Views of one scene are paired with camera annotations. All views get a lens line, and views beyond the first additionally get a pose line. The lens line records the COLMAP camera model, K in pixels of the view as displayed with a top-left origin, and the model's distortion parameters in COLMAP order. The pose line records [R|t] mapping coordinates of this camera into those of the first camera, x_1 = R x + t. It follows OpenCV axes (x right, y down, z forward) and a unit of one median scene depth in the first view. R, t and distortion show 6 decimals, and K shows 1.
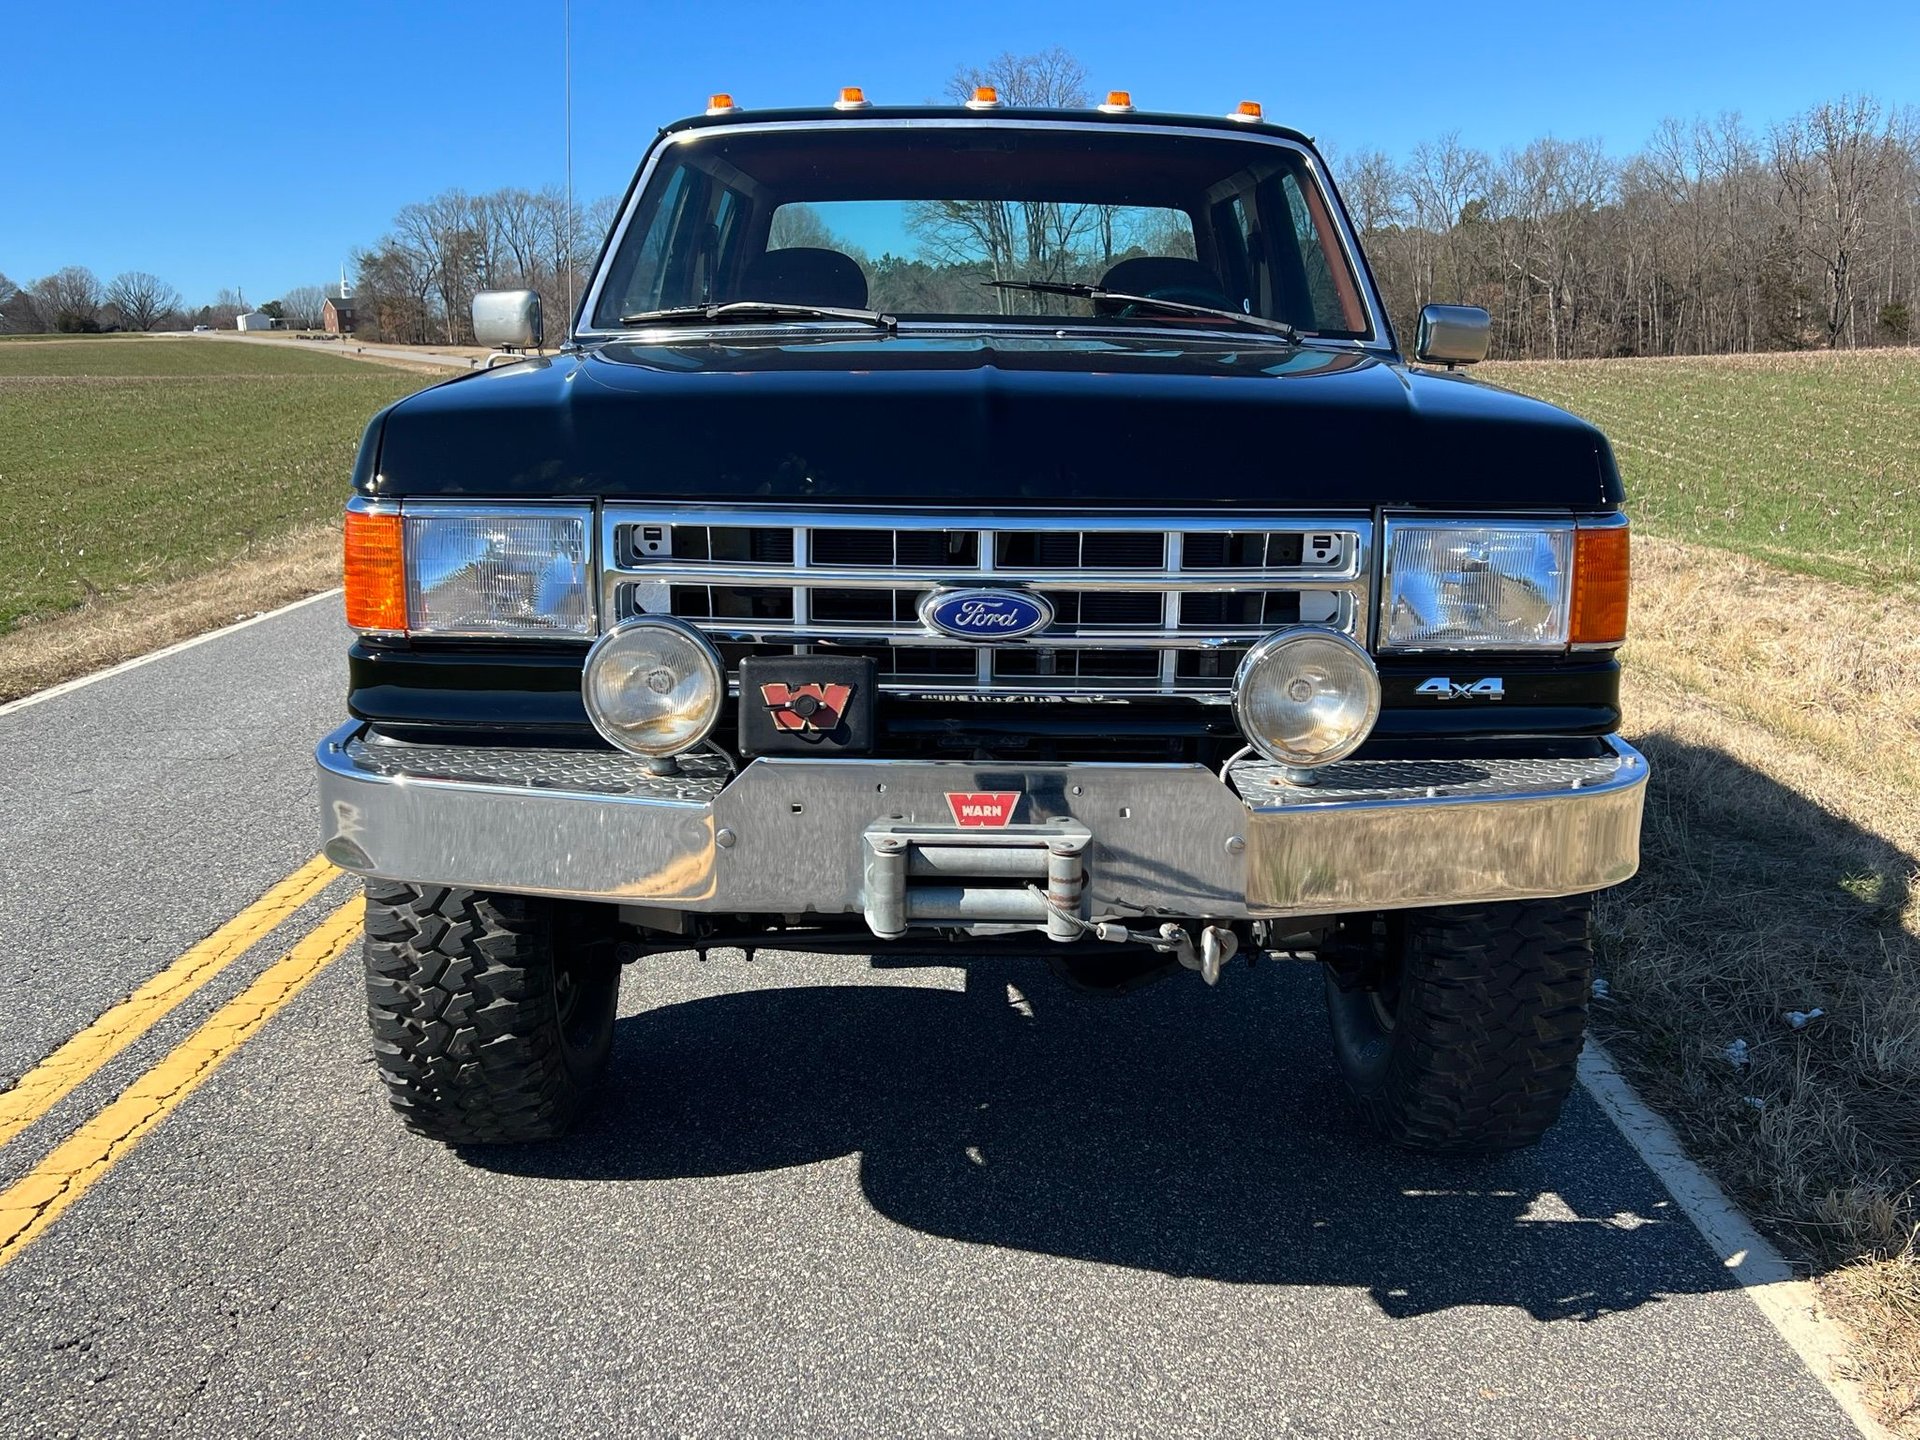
lens RADIAL K [[1758.9, 0, 973.0], [0, 1758.9, 728.0], [0, 0, 1]] dist [0.023991, 0.000000]
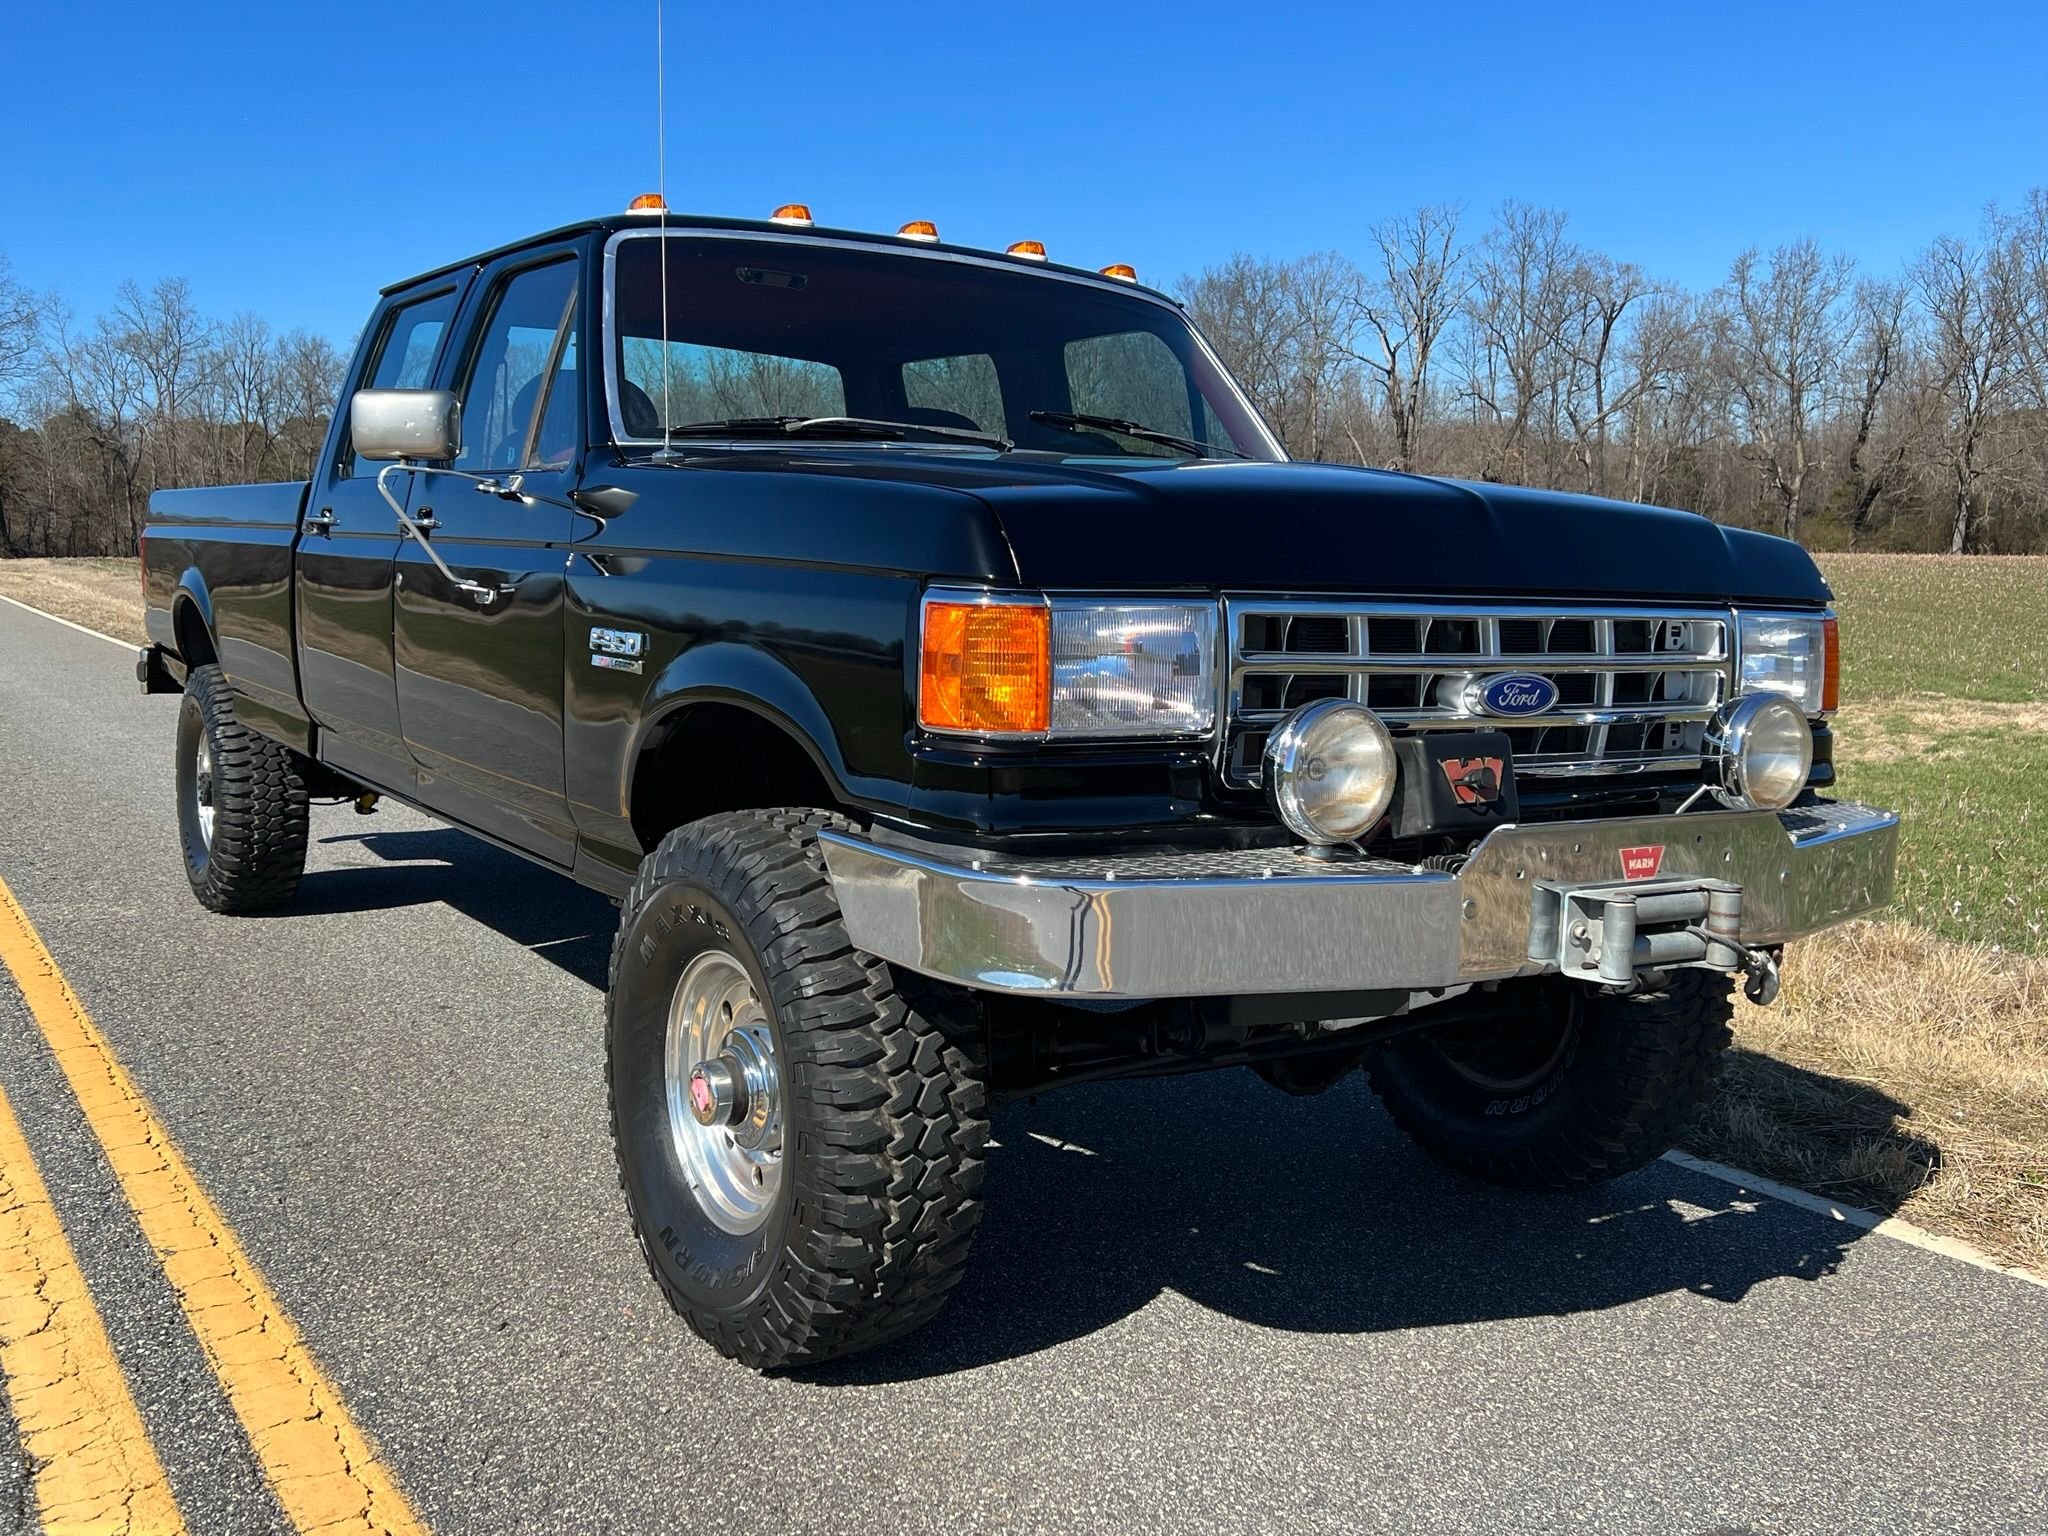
lens RADIAL K [[1876.2, 0, 1029.3], [0, 1876.2, 774.7], [0, 0, 1]] dist [0.023991, 0.000000]
pose [[0.833243, -0.045440, 0.551037, -0.715678], [0.096834, 0.993207, -0.064524, 0.023630], [-0.544362, 0.107123, 0.831983, 0.167452]]
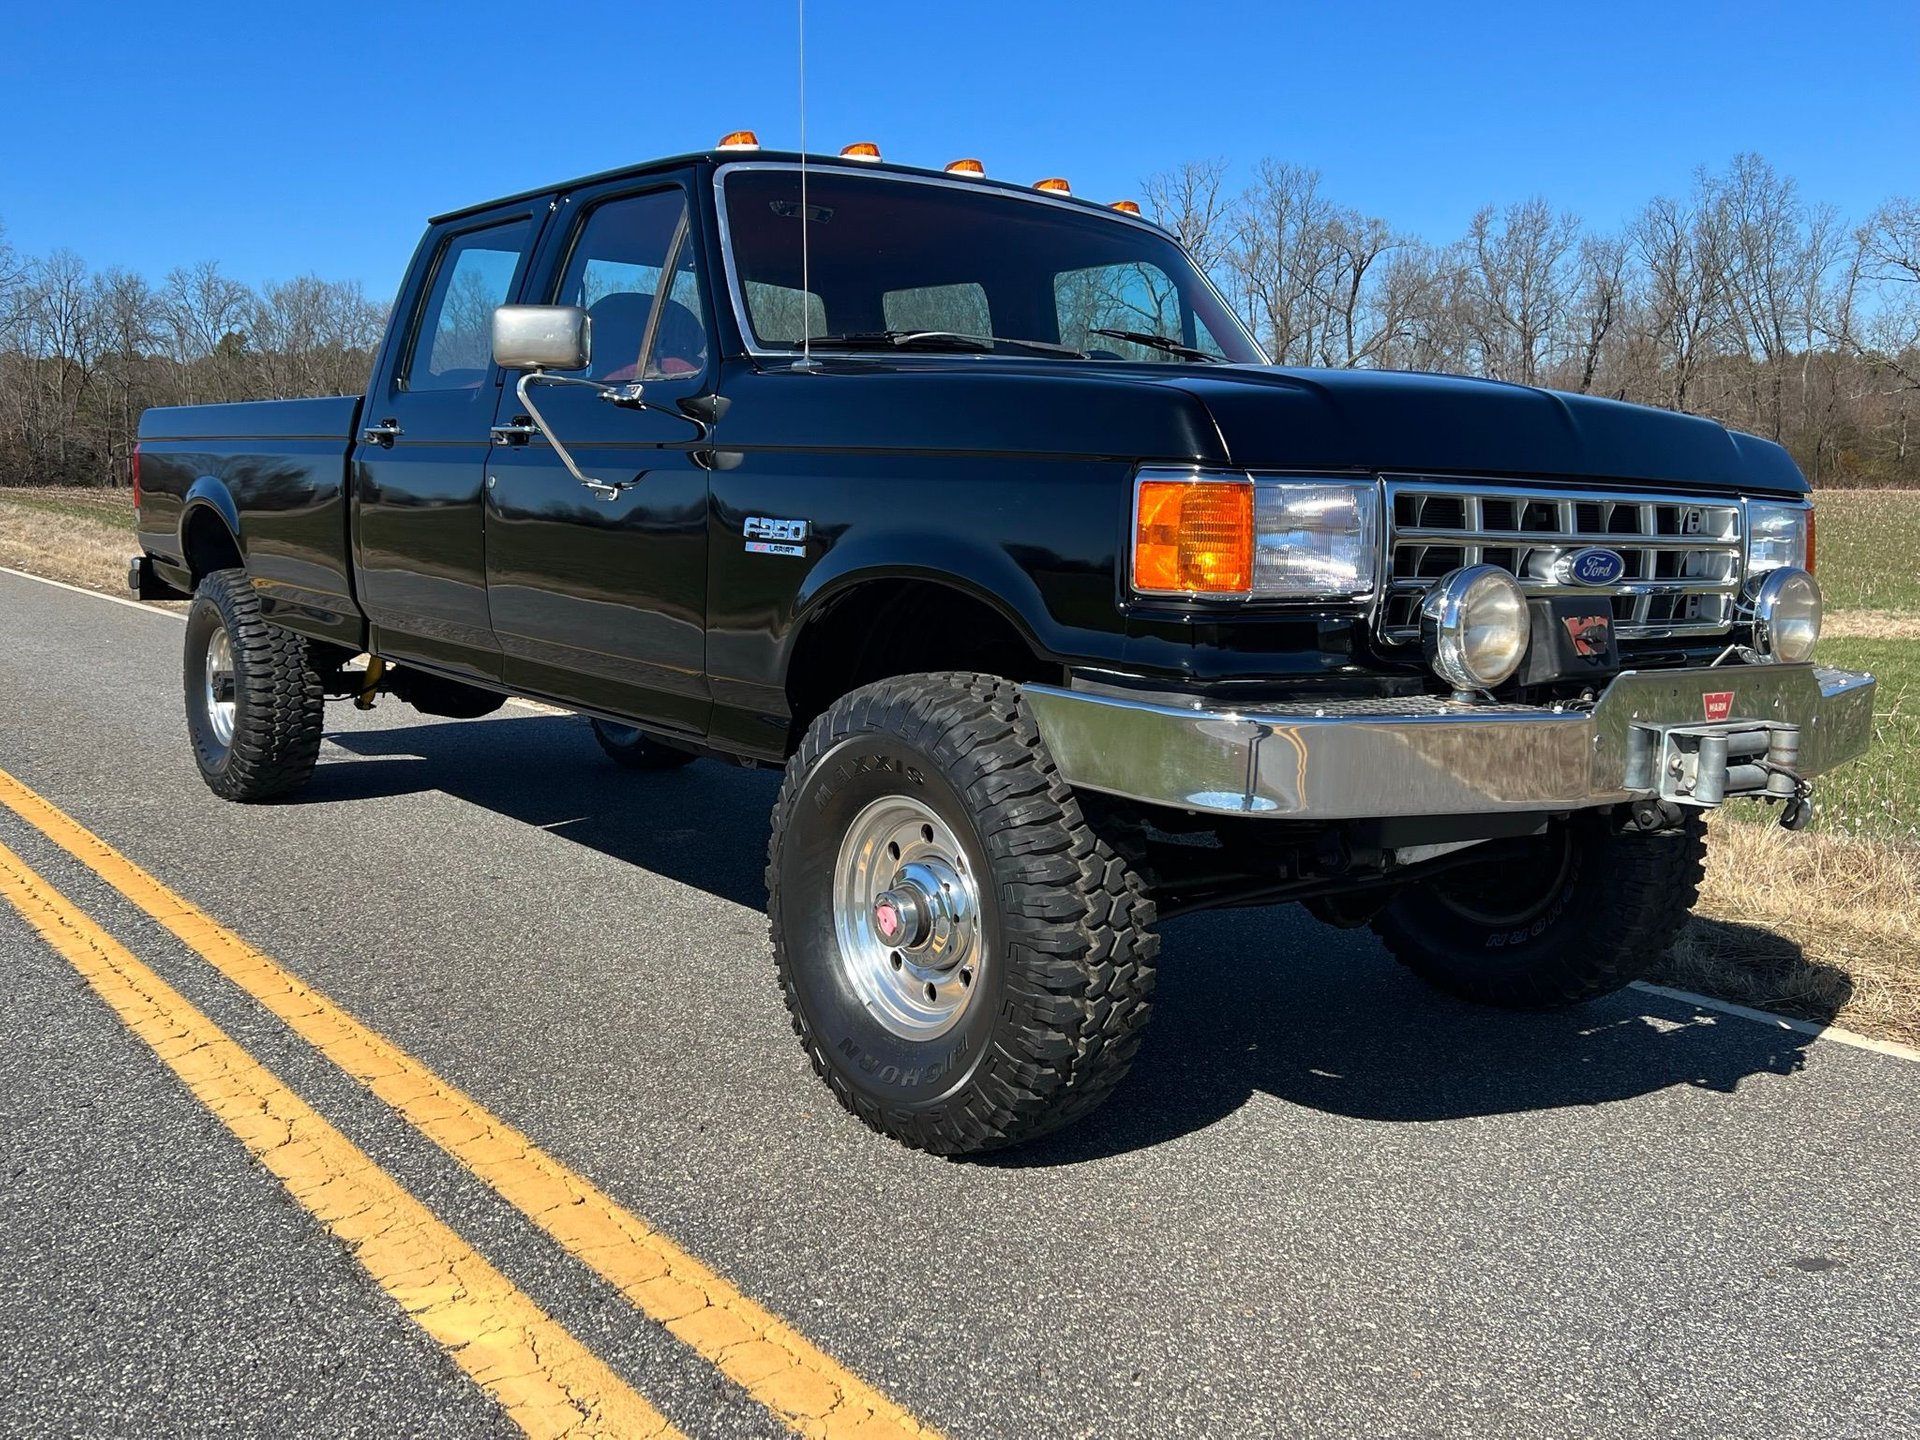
lens RADIAL K [[1758.9, 0, 935.9], [0, 1758.9, 716.2], [0, 0, 1]] dist [0.023991, 0.000000]
pose [[0.794816, -0.058473, 0.604026, -0.926855], [0.107528, 0.993167, -0.045349, 0.038862], [-0.597248, 0.100994, 0.795673, 0.229448]]
